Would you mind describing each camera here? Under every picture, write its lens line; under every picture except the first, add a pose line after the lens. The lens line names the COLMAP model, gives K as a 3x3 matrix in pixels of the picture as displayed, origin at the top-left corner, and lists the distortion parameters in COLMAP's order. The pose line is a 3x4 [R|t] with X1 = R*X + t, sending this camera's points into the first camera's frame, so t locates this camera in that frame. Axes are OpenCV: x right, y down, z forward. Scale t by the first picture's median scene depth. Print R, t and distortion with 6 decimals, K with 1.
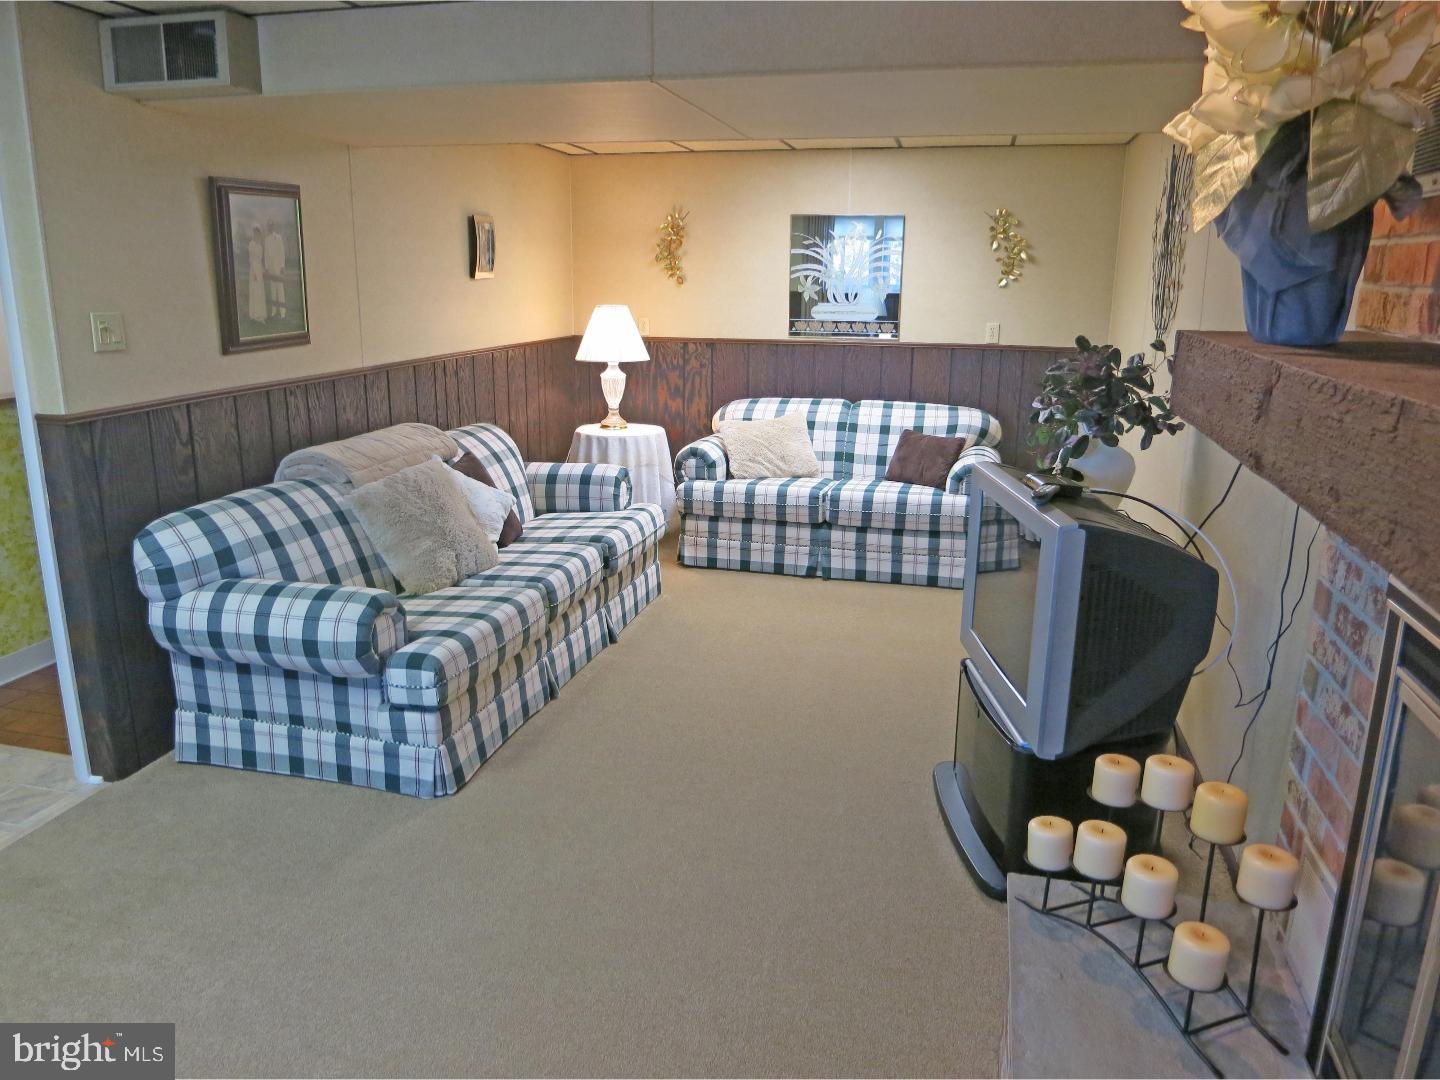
lens RADIAL K [[1044.8, 0, 715.8], [0, 1044.8, 536.3], [0, 0, 1]] dist [-0.026974, -0.006585]
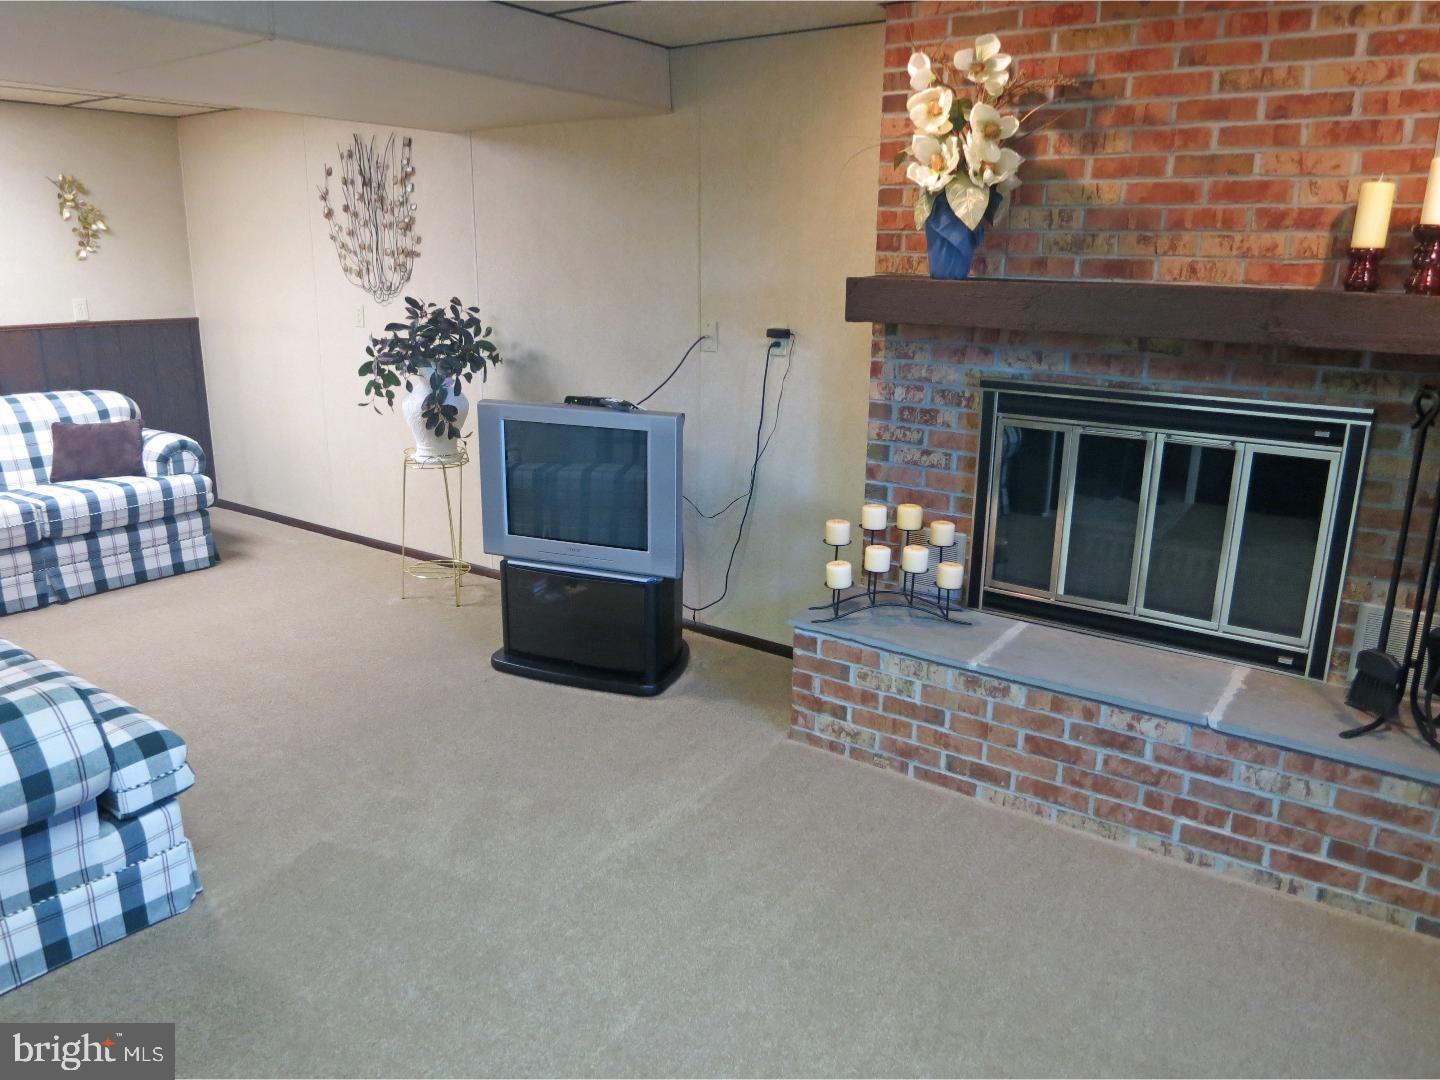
lens RADIAL K [[1044.8, 0, 714.4], [0, 1044.8, 541.4], [0, 0, 1]] dist [-0.026974, -0.006585]
pose [[0.362695, -0.248281, 0.898225, -0.455266], [0.221491, 0.959203, 0.175701, -0.038470], [-0.905204, 0.135223, 0.402890, 0.168818]]
